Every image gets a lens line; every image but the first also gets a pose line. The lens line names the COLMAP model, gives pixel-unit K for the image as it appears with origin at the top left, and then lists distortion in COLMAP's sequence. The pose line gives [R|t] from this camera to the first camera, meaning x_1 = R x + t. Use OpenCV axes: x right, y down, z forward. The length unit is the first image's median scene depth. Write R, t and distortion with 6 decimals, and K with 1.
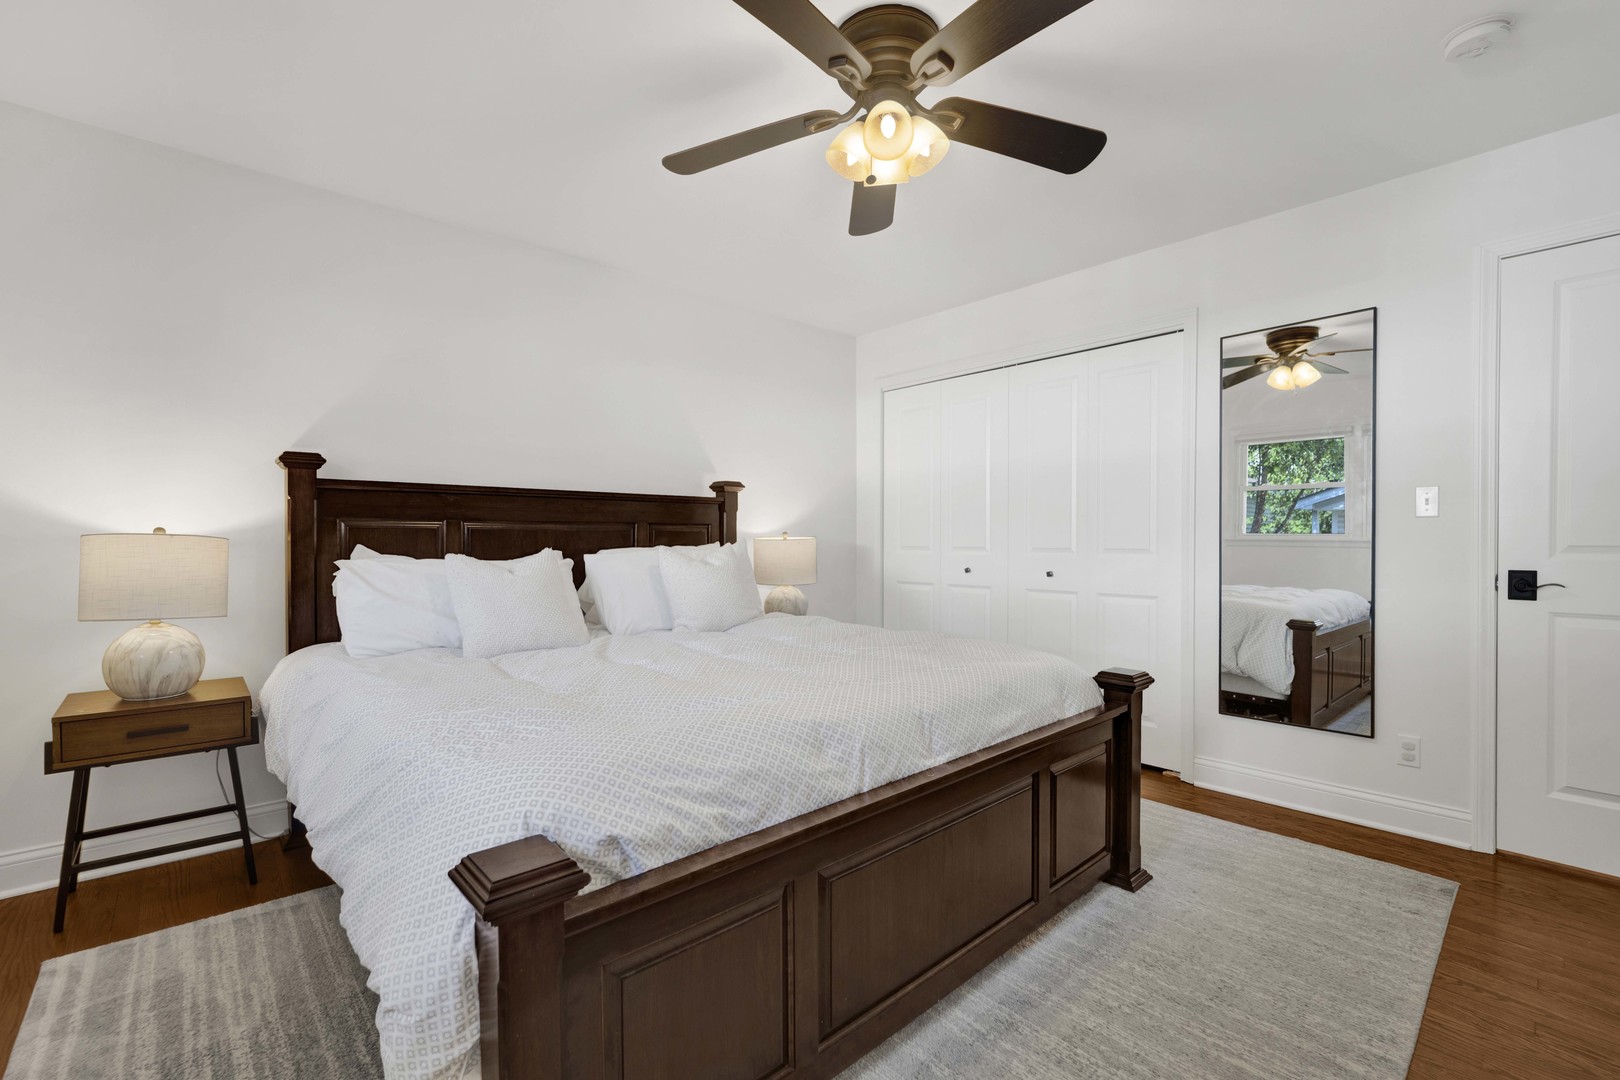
lens RADIAL K [[675.9, 0, 810.0], [0, 675.9, 540.0], [0, 0, 1]] dist [-0.034367, -0.000114]
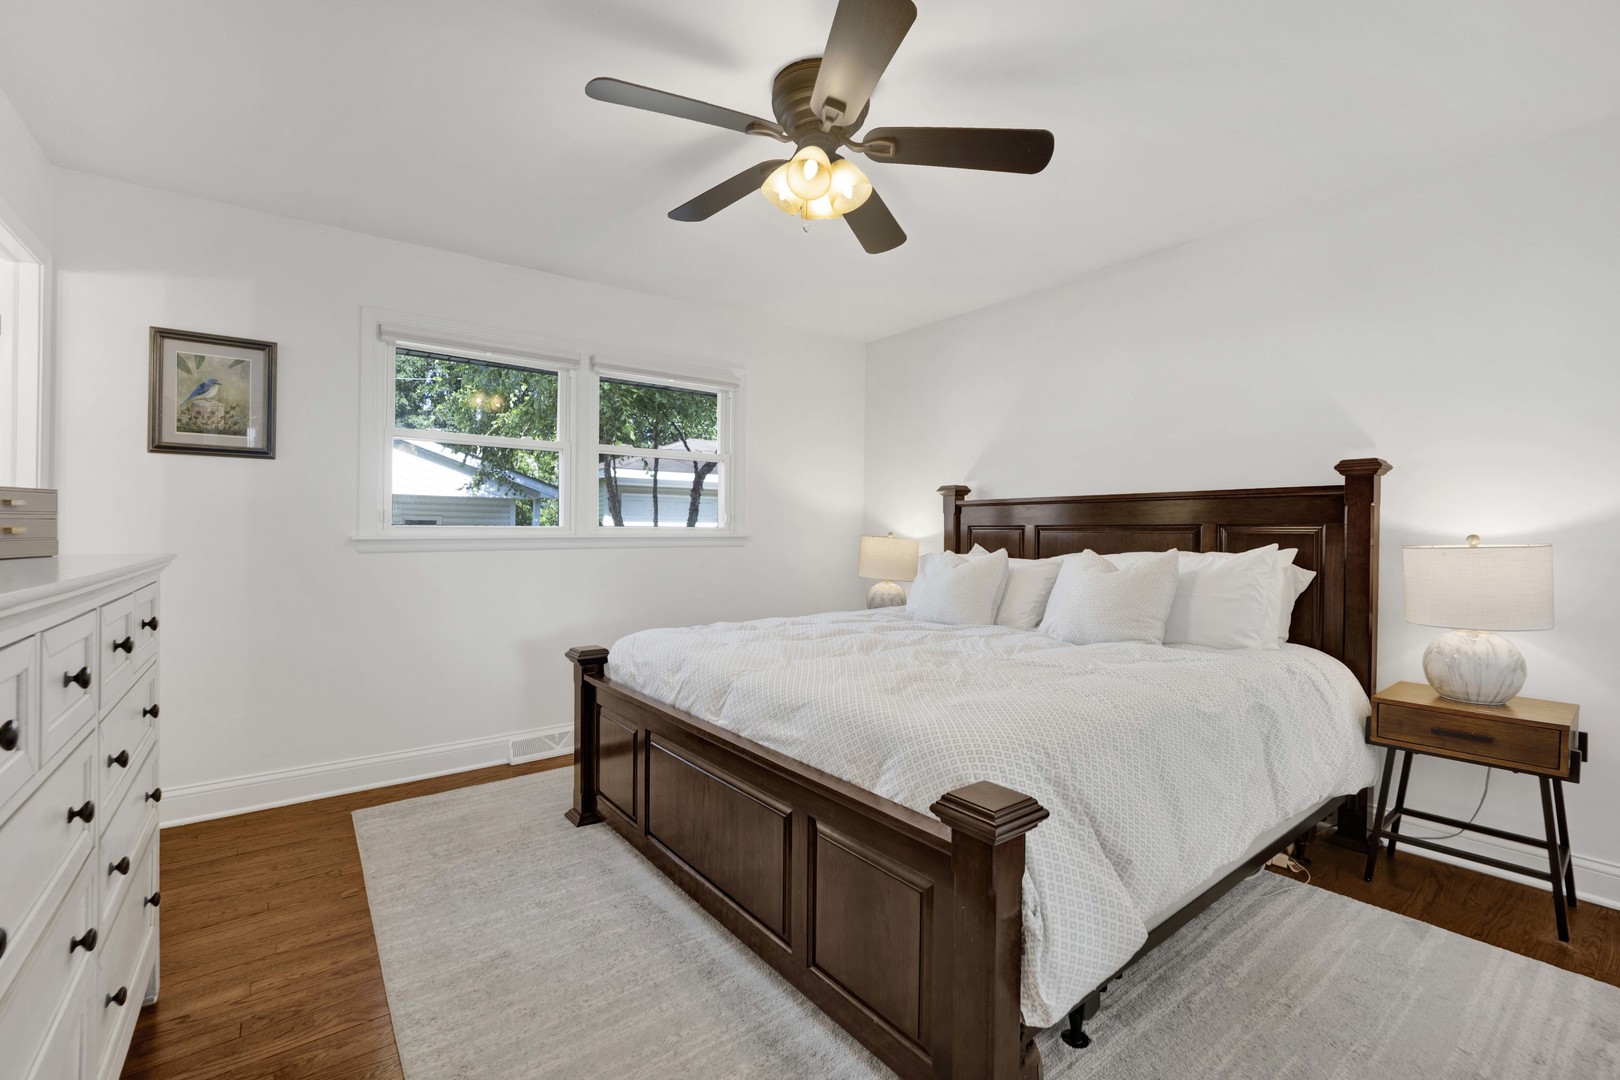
lens RADIAL K [[675.9, 0, 810.0], [0, 675.9, 540.0], [0, 0, 1]] dist [-0.034367, -0.000114]
pose [[-0.066979, 0.000810, -0.997754, 0.610841], [-0.007733, 0.999969, 0.001331, -0.003318], [0.997724, 0.007805, -0.066970, 0.541063]]
